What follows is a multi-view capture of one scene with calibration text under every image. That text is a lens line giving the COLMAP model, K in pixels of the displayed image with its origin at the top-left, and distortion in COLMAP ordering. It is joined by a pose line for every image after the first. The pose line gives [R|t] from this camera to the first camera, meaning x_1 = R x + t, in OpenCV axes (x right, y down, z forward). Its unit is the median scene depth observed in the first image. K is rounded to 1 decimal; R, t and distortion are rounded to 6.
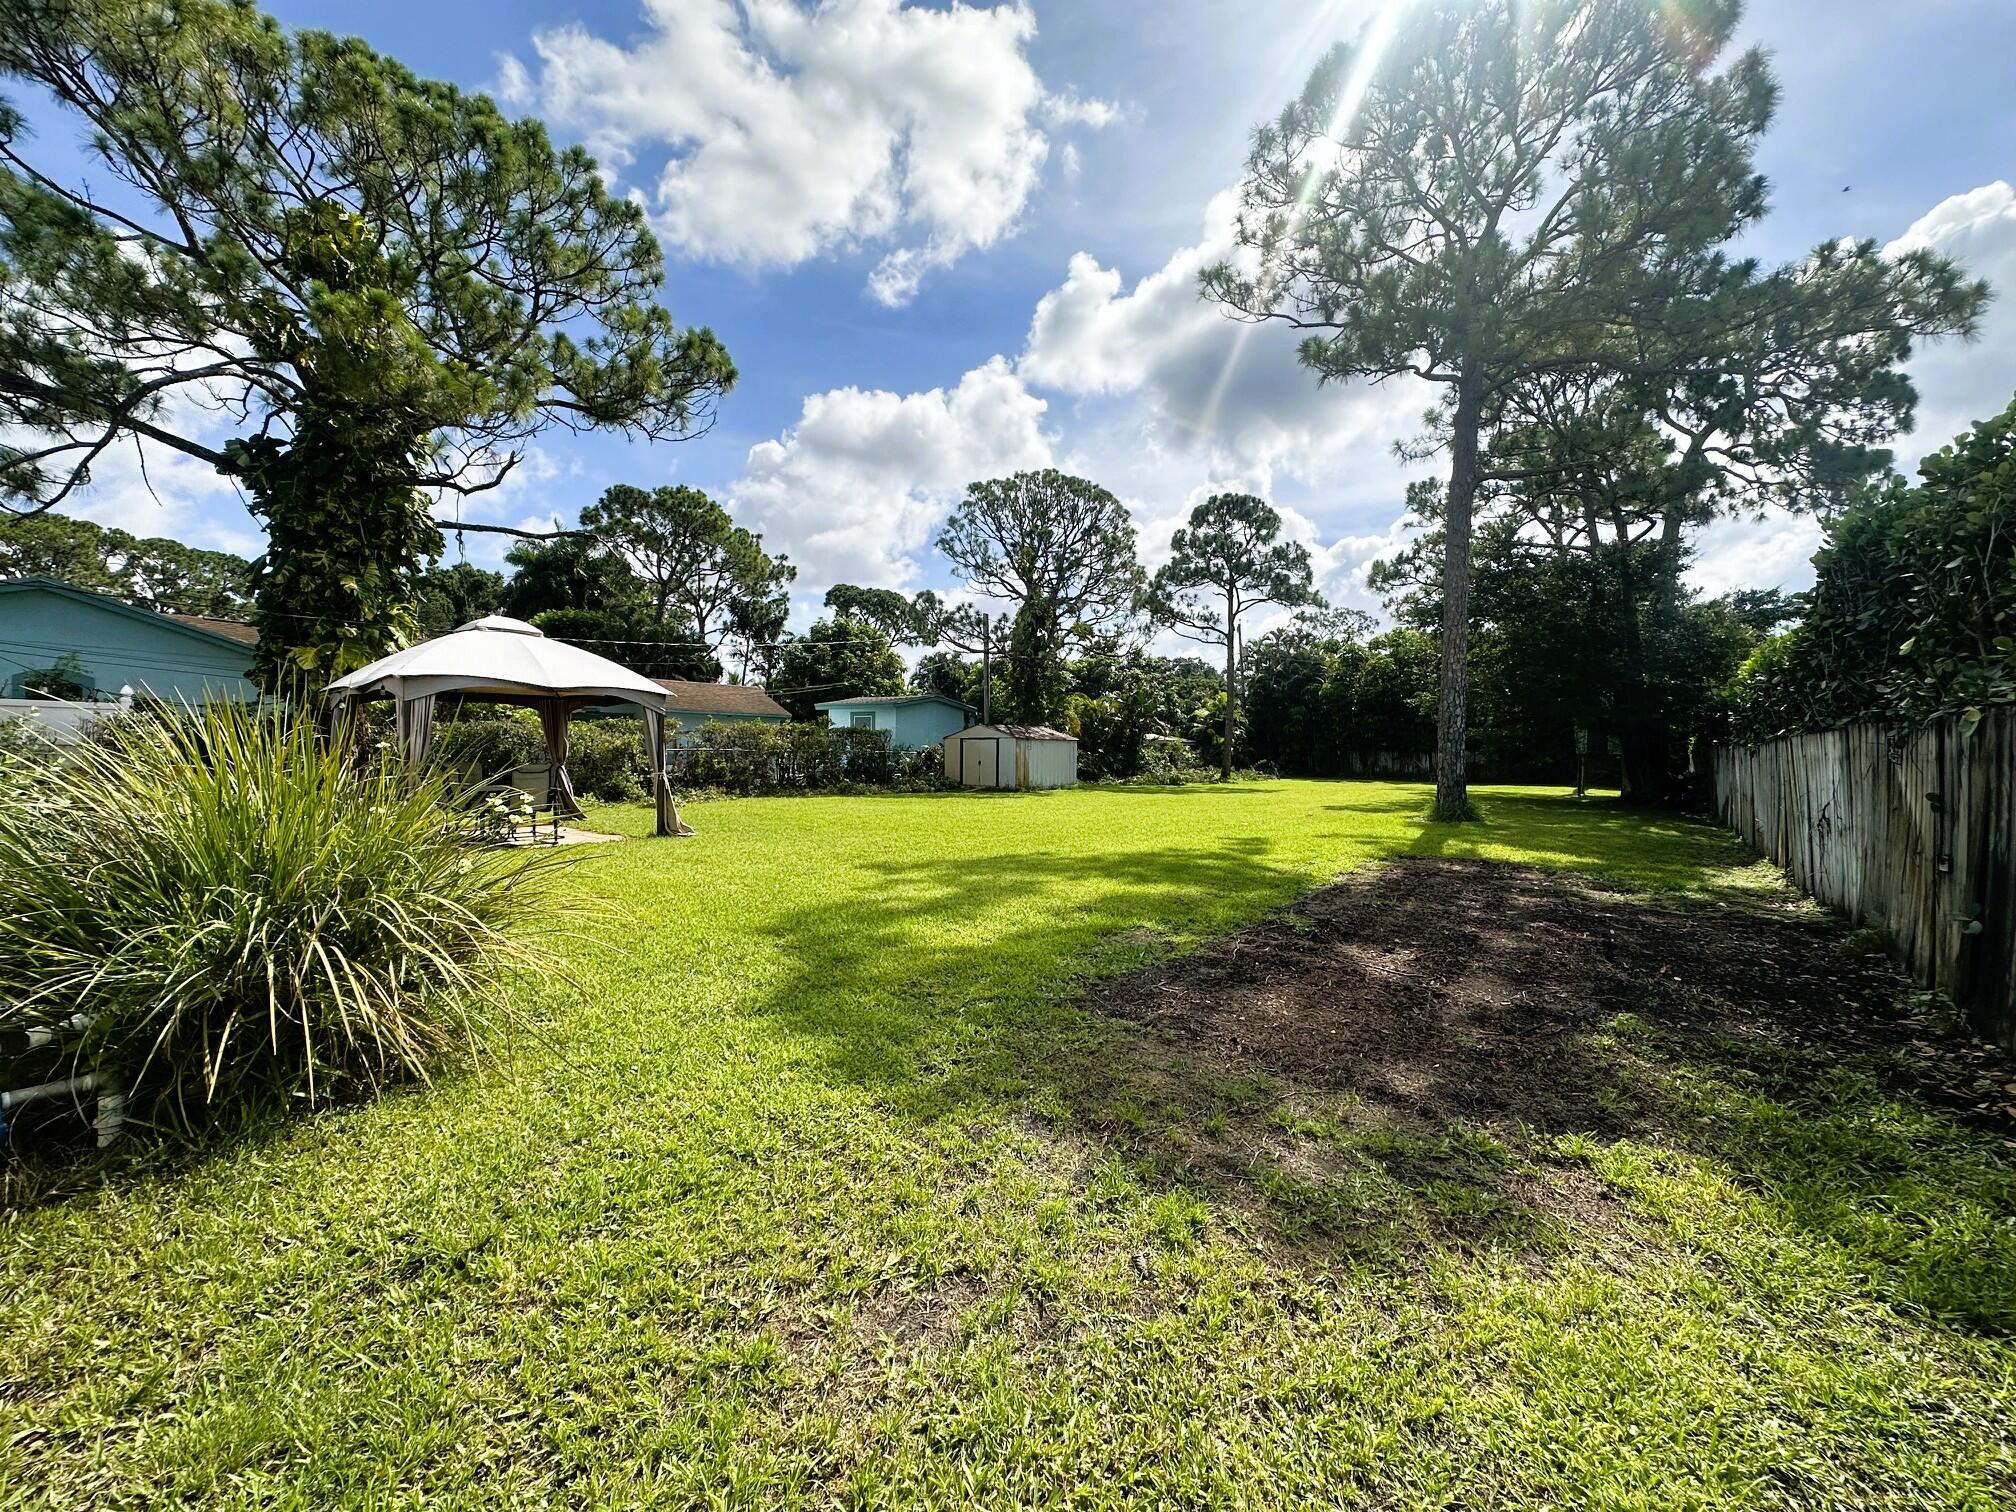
lens RADIAL K [[878.0, 0, 1008.0], [0, 878.0, 756.0], [0, 0, 1]] dist [0.011458, -0.000071]
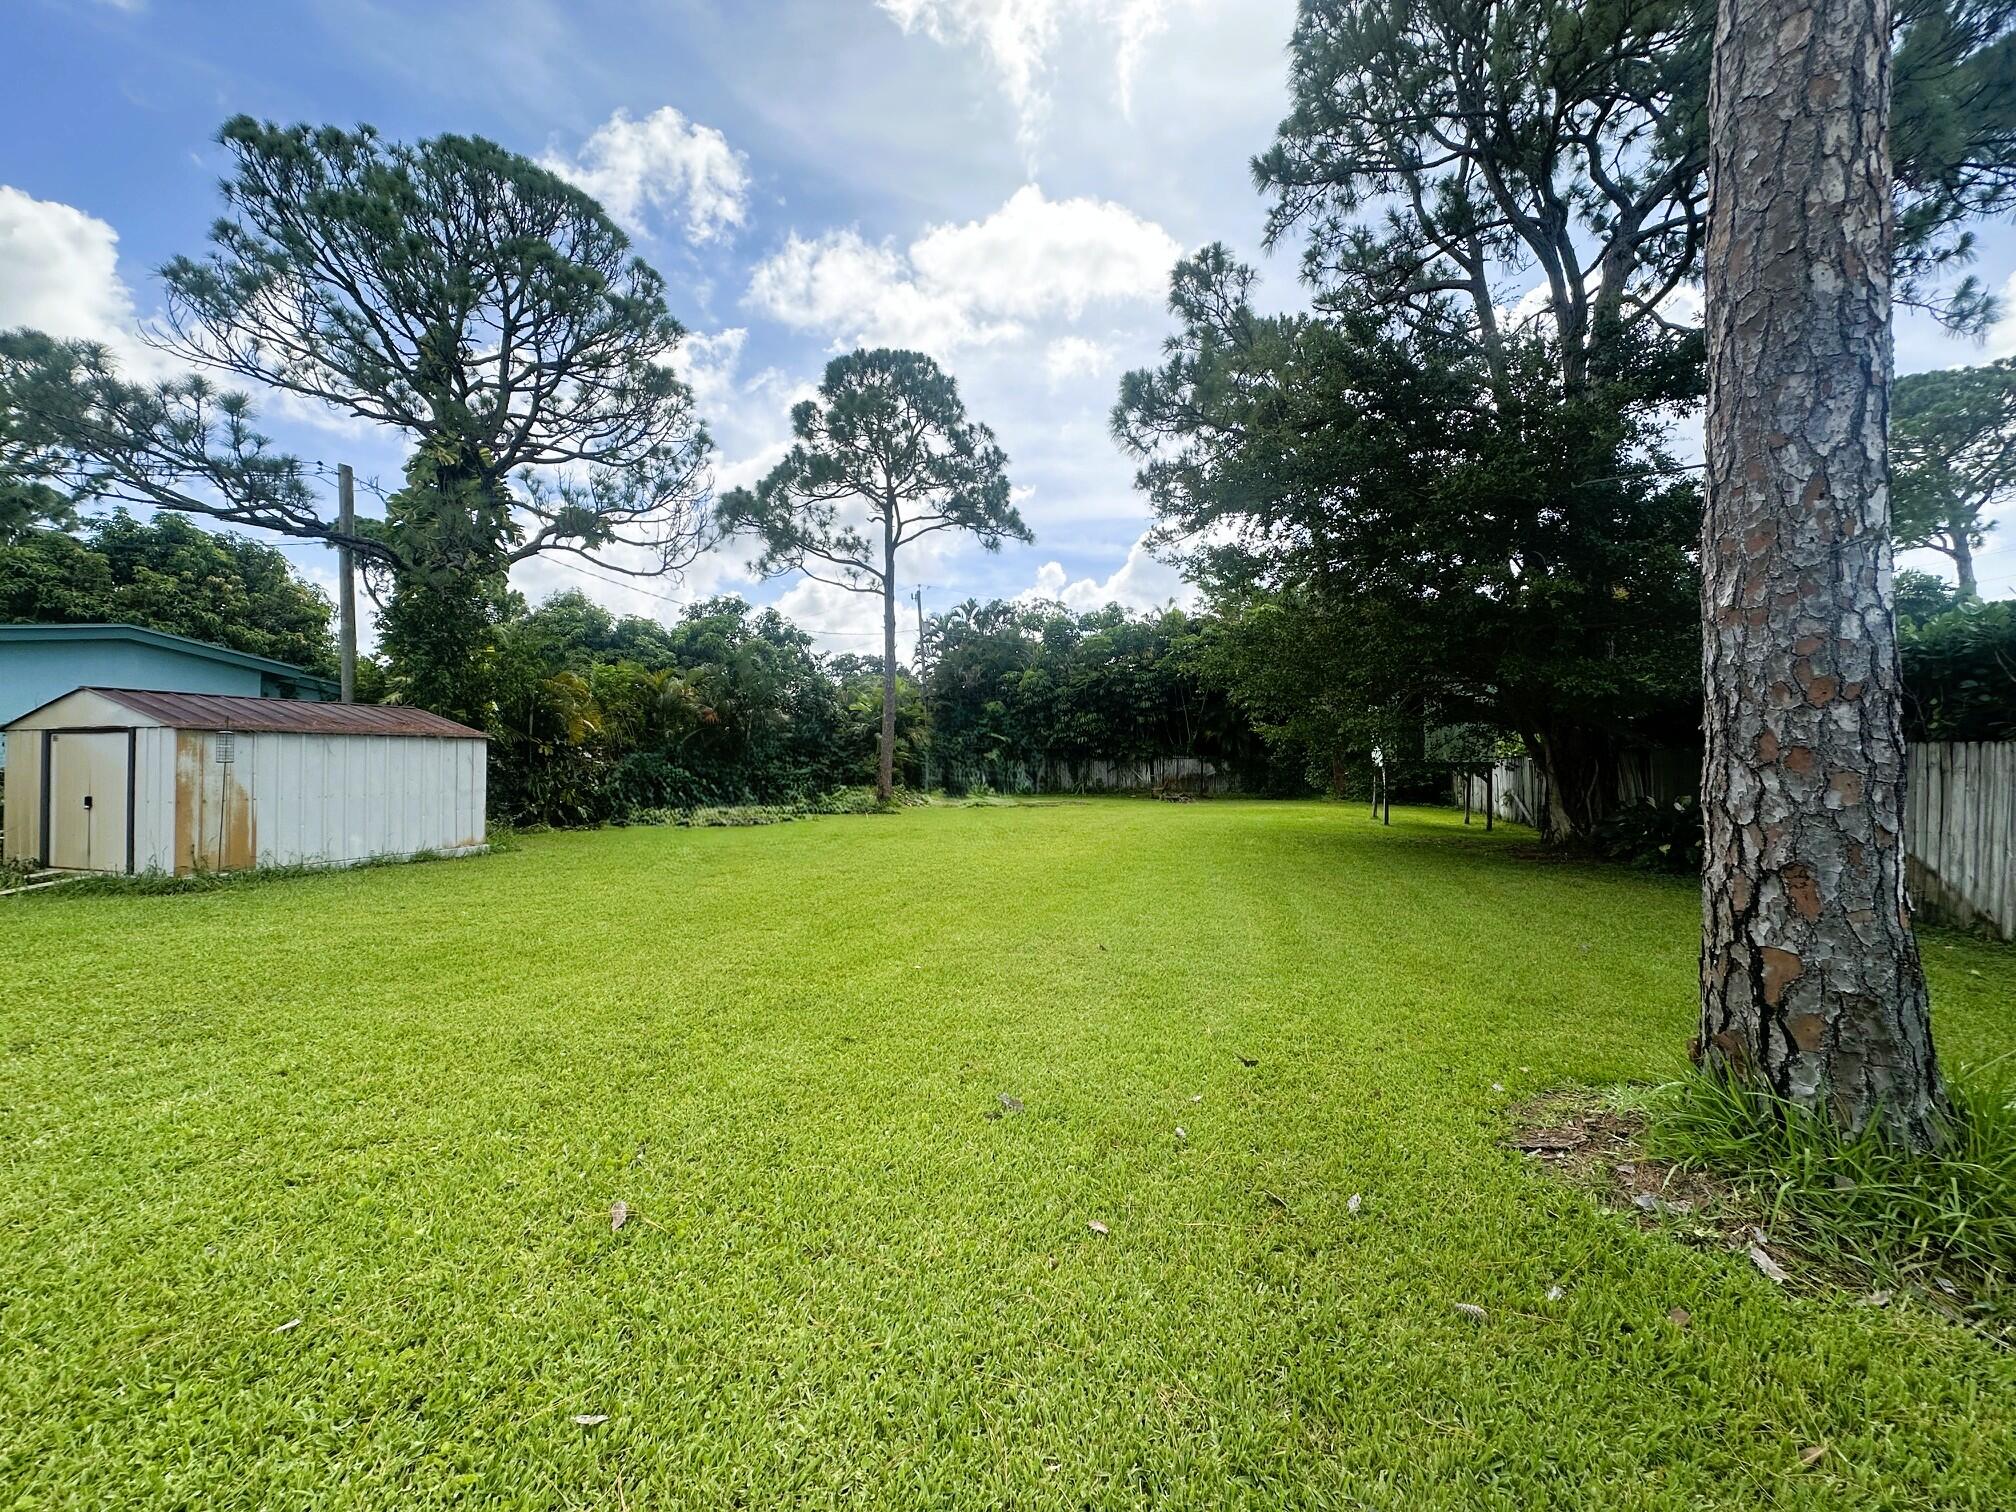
lens RADIAL K [[878.0, 0, 1008.0], [0, 878.0, 756.0], [0, 0, 1]] dist [0.011458, -0.000071]
pose [[0.946261, -0.006043, 0.323349, 0.129118], [0.009577, 0.999911, -0.009339, -0.001254], [-0.323263, 0.011934, 0.946234, 0.374828]]
